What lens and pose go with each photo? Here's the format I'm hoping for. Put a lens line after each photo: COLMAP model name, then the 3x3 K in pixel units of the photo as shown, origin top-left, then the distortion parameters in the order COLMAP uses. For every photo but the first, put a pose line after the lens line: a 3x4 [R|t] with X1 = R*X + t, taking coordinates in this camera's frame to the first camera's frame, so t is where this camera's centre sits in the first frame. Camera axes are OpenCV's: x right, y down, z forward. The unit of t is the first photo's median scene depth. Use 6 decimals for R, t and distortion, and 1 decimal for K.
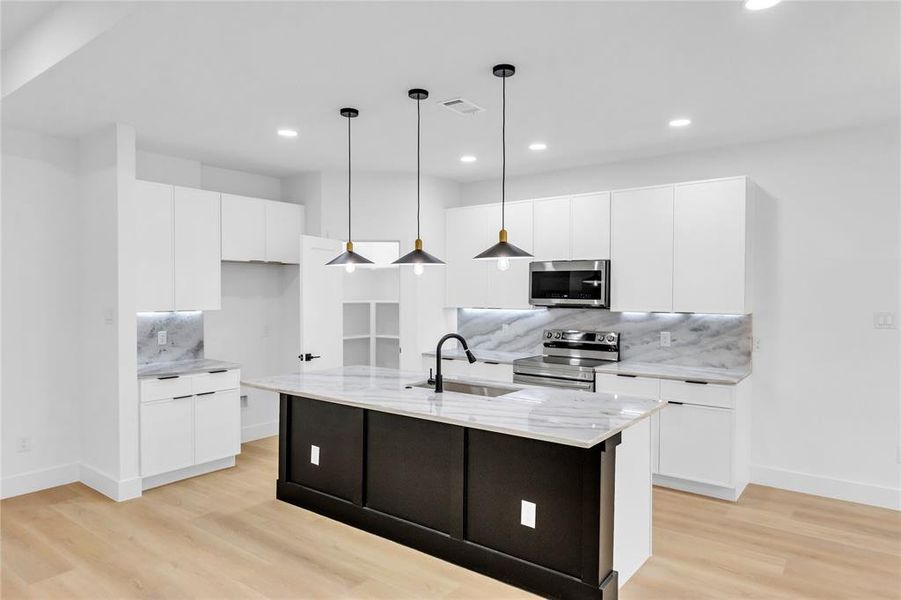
lens RADIAL K [[566.5, 0, 451.8], [0, 566.5, 292.2], [0, 0, 1]] dist [0.001432, 0.001544]
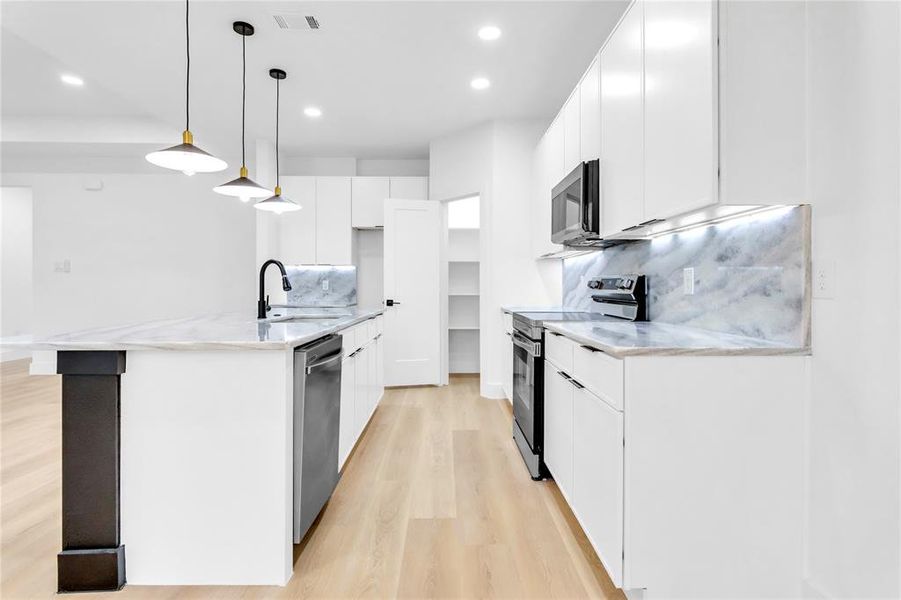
lens RADIAL K [[439.8, 0, 450.5], [0, 439.8, 287.2], [0, 0, 1]] dist [0.002248, 0.000074]
pose [[0.626491, -0.002347, -0.779425, 0.578391], [0.001897, 0.999997, -0.001487, 0.091386], [0.779426, -0.000546, 0.626494, 0.573067]]
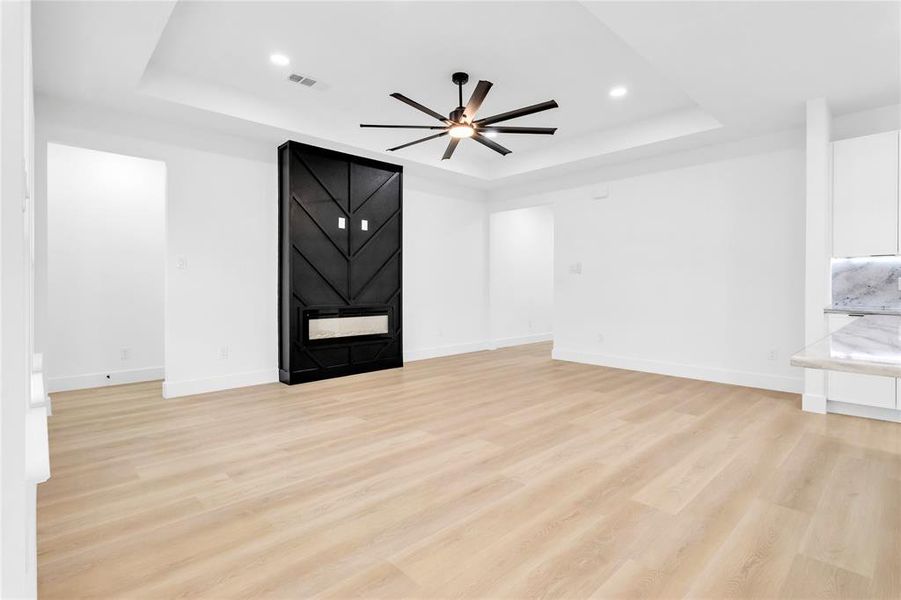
lens RADIAL K [[439.8, 0, 450.5], [0, 439.8, 287.2], [0, 0, 1]] dist [0.002248, 0.000074]
pose [[-0.168320, 0.001164, -0.985732, 0.412781], [0.000895, 0.999999, 0.001028, 0.089134], [0.985732, -0.000709, -0.168321, 0.353106]]
